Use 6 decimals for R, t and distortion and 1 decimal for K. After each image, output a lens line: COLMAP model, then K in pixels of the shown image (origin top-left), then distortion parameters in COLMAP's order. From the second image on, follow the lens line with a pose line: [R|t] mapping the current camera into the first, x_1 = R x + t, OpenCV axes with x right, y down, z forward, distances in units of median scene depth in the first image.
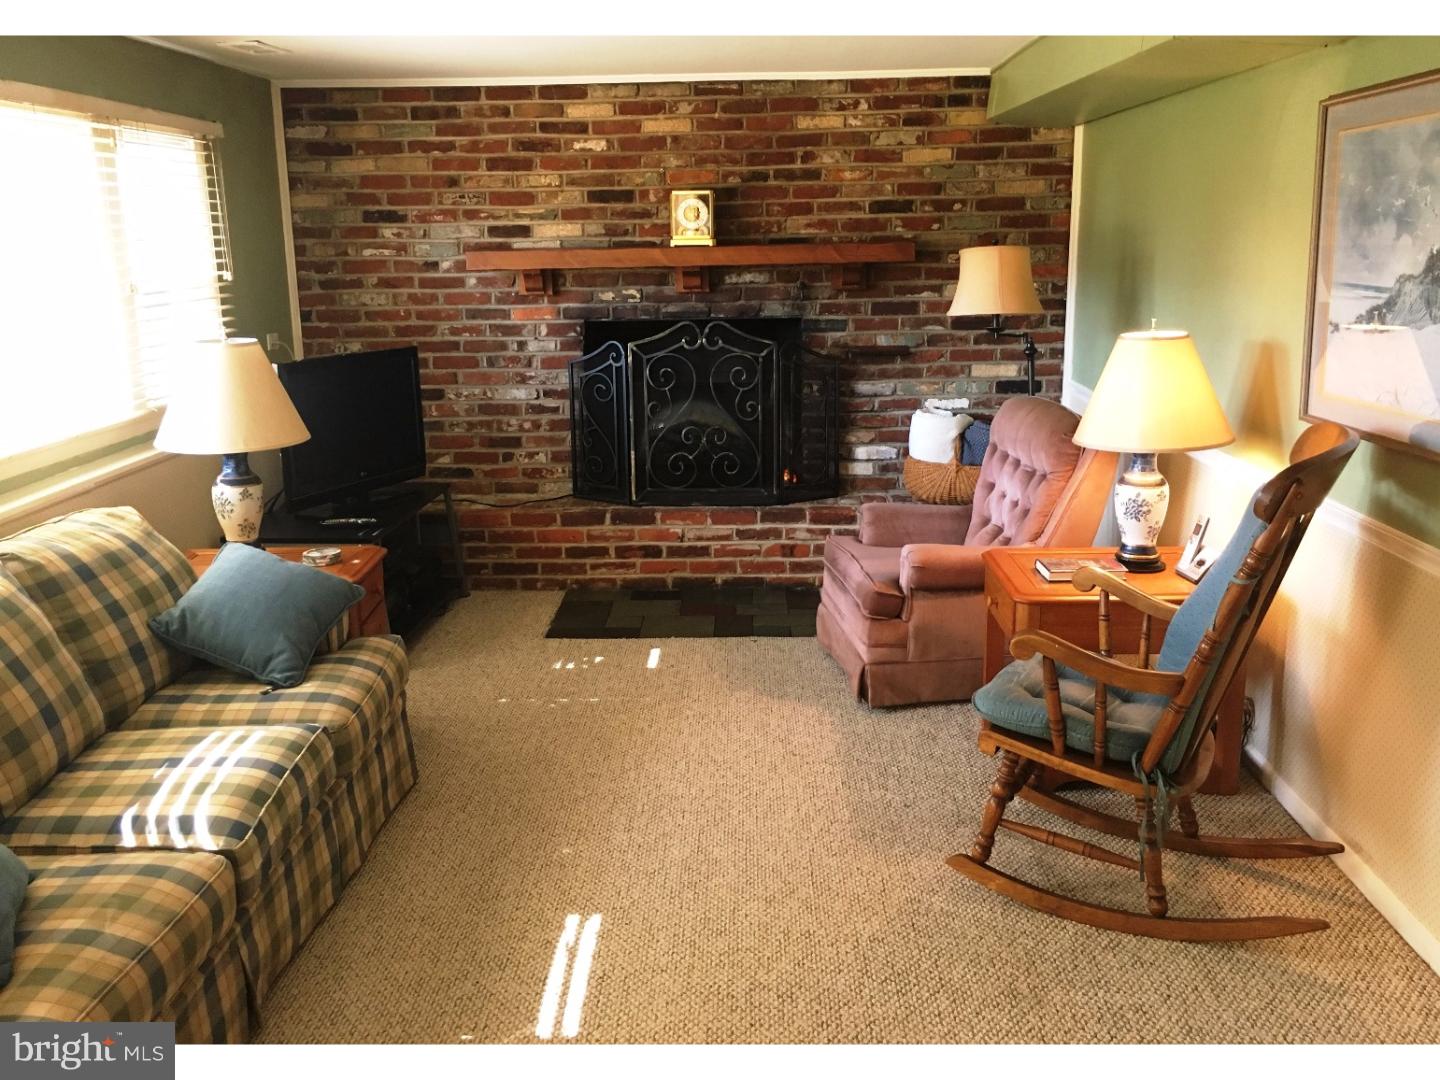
lens RADIAL K [[1242.4, 0, 714.3], [0, 1242.4, 546.4], [0, 0, 1]] dist [0.084778, -0.088140]
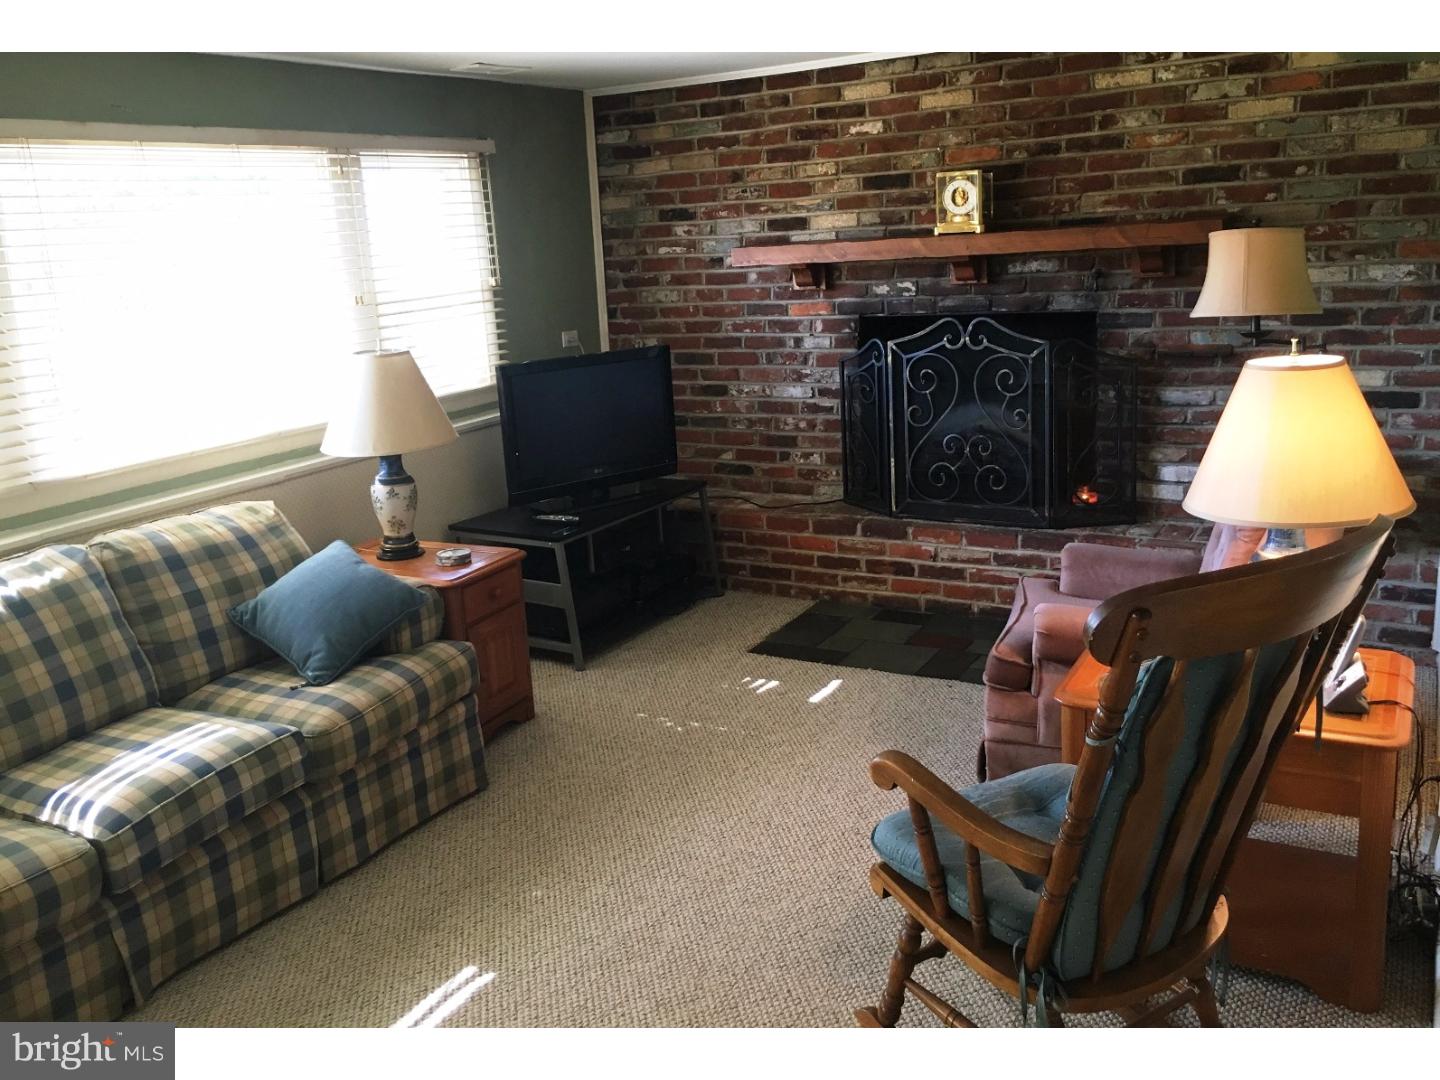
lens RADIAL K [[1242.4, 0, 711.0], [0, 1242.4, 524.4], [0, 0, 1]] dist [0.084778, -0.088140]
pose [[0.879481, 0.077800, -0.469533, 0.257754], [-0.072315, 0.996938, 0.029737, -0.046402], [0.470409, 0.007801, 0.882414, 0.127327]]
